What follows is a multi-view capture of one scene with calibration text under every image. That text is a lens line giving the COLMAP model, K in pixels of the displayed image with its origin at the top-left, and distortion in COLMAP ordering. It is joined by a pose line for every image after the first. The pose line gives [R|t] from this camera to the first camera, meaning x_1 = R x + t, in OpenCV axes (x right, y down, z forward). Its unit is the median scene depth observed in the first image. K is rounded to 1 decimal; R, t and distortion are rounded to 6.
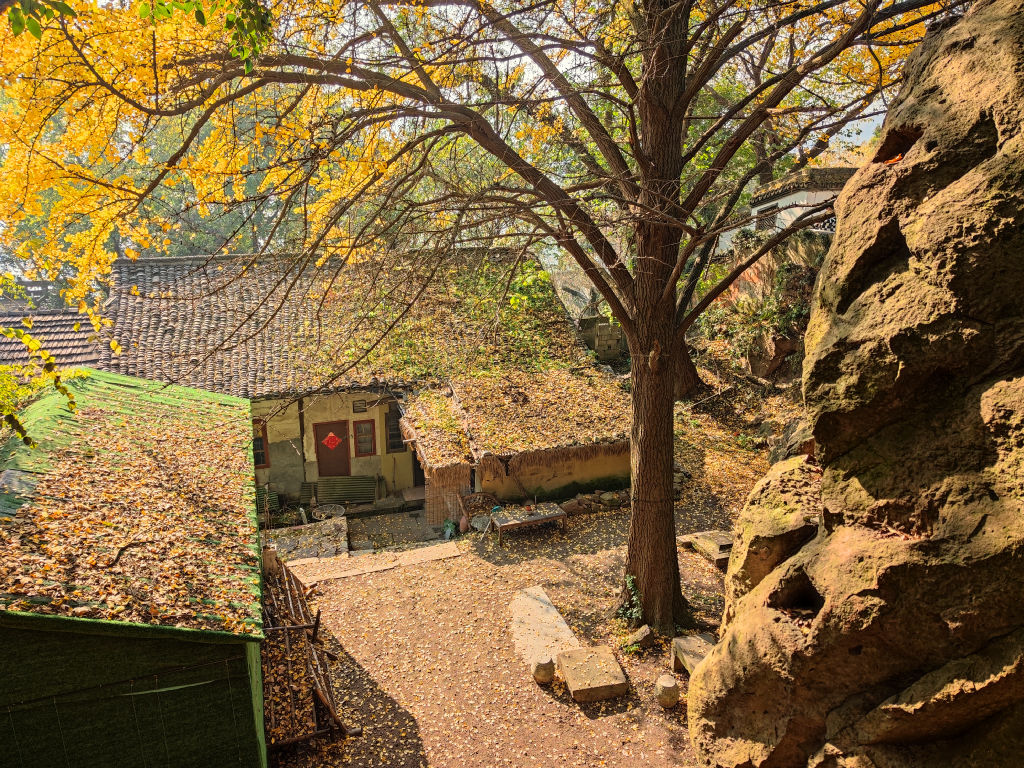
lens RADIAL K [[721.5, 0, 514.2], [0, 721.5, 381.6], [0, 0, 1]] dist [0.006187, -0.000403]
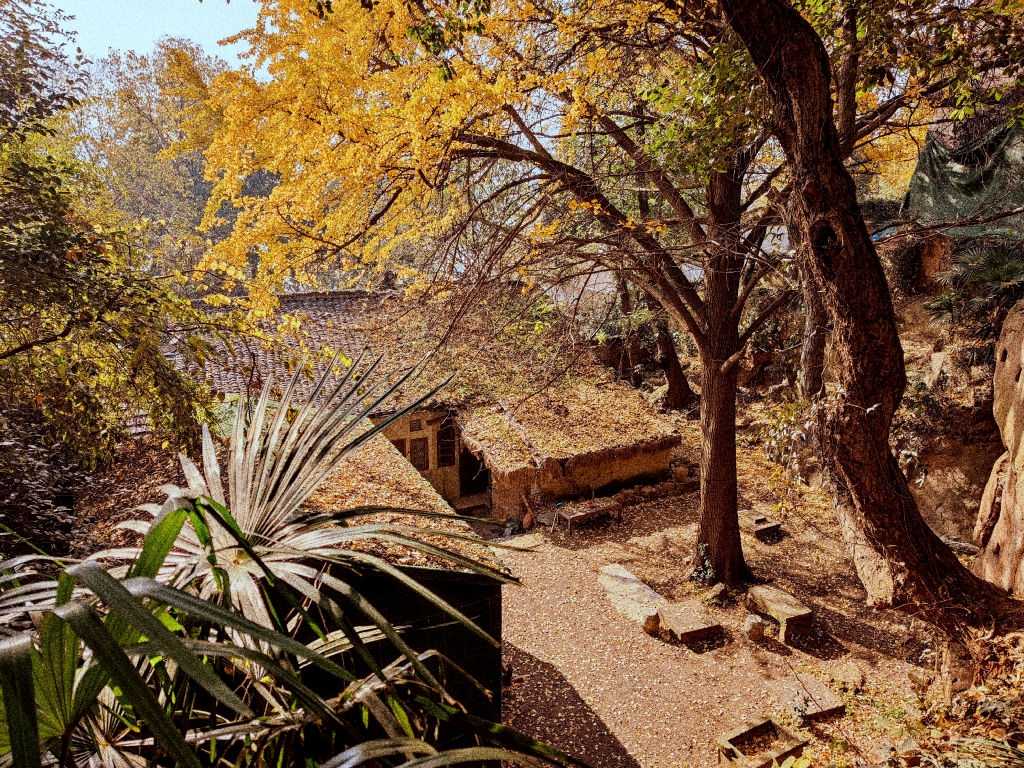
lens RADIAL K [[721.5, 0, 509.7], [0, 721.5, 386.6], [0, 0, 1]] dist [0.006187, -0.000403]
pose [[0.991838, -0.044538, 0.119473, -0.236698], [0.048969, 0.998207, -0.034409, 0.023154], [-0.117727, 0.039978, 0.992241, -0.147844]]
